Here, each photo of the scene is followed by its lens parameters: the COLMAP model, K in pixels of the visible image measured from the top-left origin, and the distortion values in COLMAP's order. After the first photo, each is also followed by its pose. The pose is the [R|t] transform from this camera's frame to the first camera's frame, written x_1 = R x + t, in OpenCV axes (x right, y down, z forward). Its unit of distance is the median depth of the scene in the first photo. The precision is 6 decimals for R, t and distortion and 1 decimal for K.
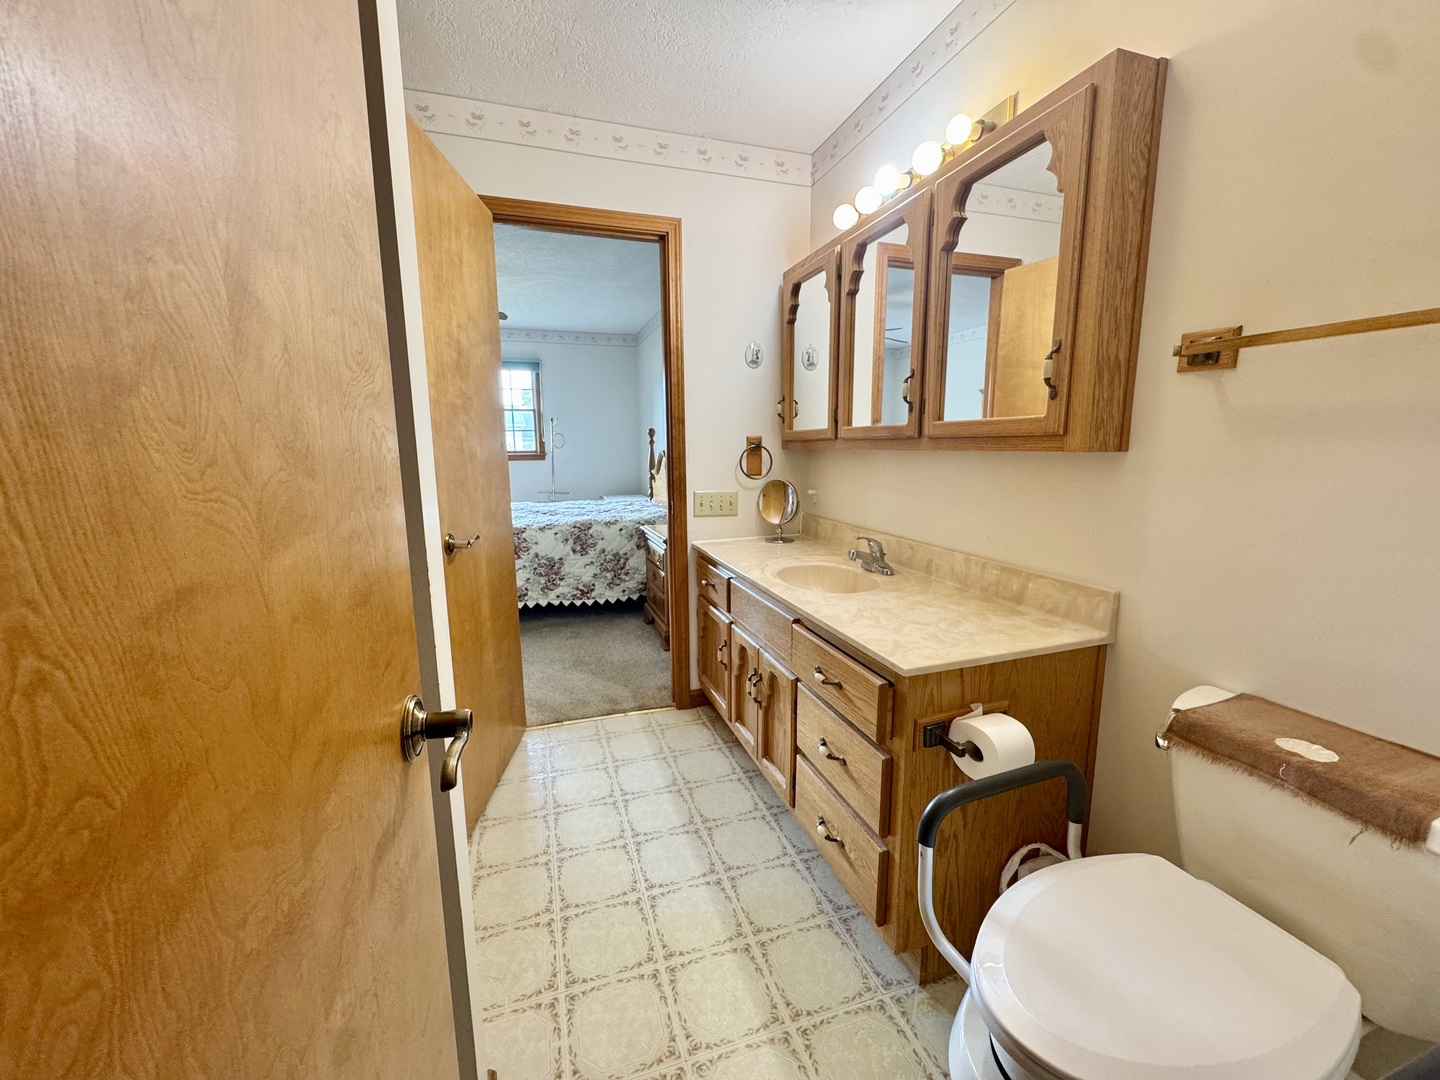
lens RADIAL K [[578.1, 0, 718.6], [0, 578.1, 534.7], [0, 0, 1]] dist [-0.001989, -0.000092]
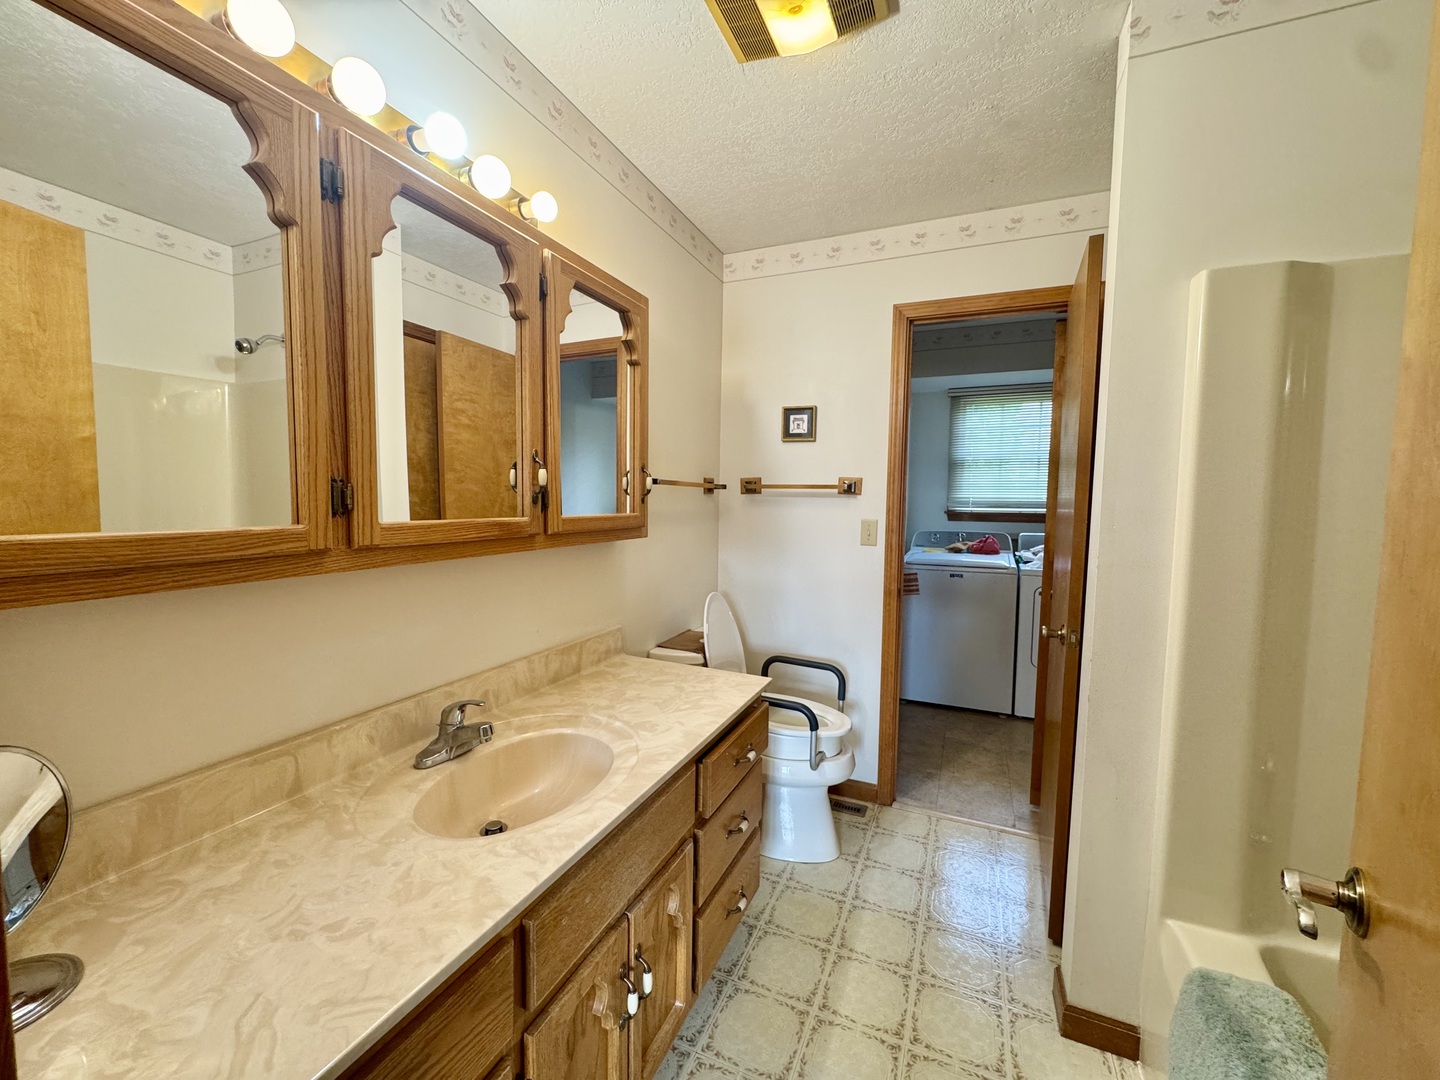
lens RADIAL K [[578.1, 0, 715.1], [0, 578.1, 542.7], [0, 0, 1]] dist [-0.001989, -0.000092]
pose [[-0.742409, -0.053179, 0.667833, -0.434162], [0.097026, 0.977800, 0.185722, -0.318887], [-0.662883, 0.202679, -0.720768, 1.591715]]
